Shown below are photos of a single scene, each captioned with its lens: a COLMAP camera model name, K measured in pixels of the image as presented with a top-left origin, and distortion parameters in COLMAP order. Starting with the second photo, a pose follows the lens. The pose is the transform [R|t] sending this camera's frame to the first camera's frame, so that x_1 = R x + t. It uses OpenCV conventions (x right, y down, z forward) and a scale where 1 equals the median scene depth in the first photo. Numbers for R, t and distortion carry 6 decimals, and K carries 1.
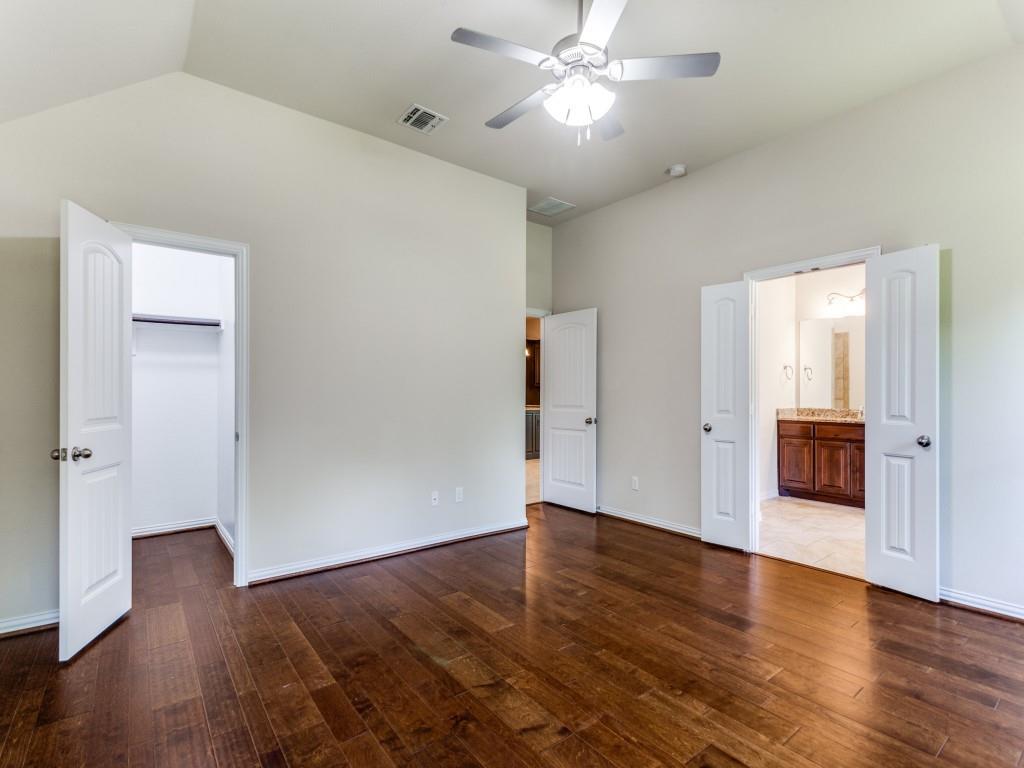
lens RADIAL K [[488.7, 0, 512.0], [0, 488.7, 384.0], [0, 0, 1]] dist [-0.001636, 0.000082]
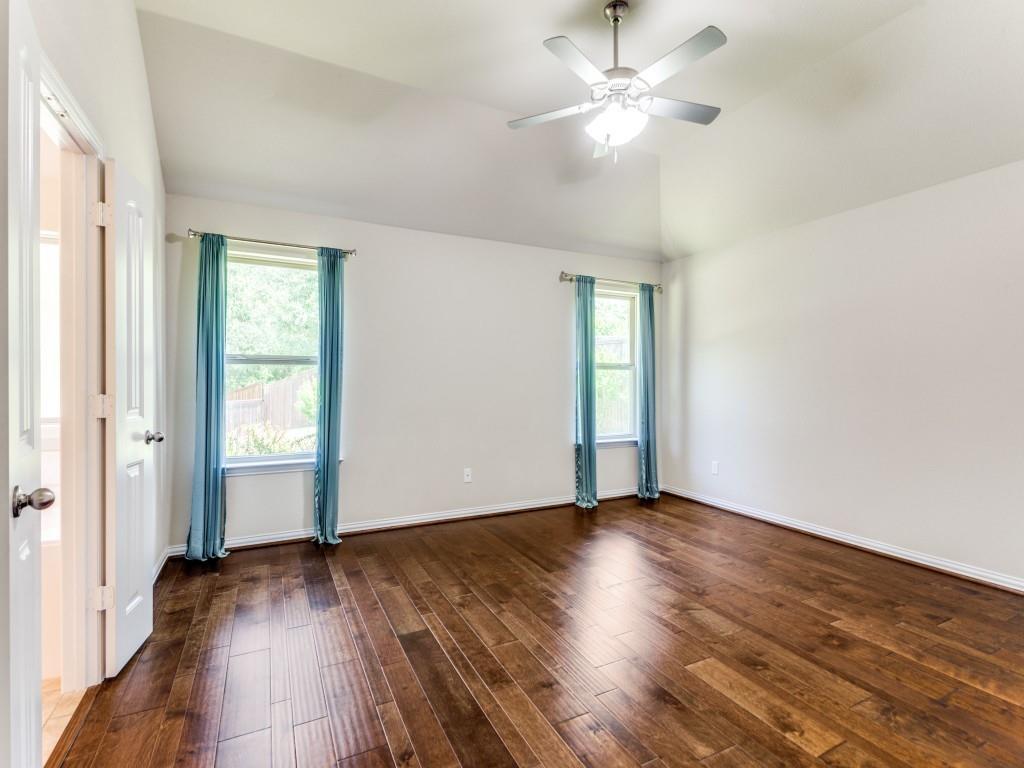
lens RADIAL K [[488.7, 0, 512.0], [0, 488.7, 384.0], [0, 0, 1]] dist [-0.001636, 0.000082]
pose [[-0.982458, -0.002932, 0.186459, 0.086159], [-0.003275, 0.999993, -0.001533, 0.021822], [-0.186454, -0.002116, -0.982461, 1.164198]]
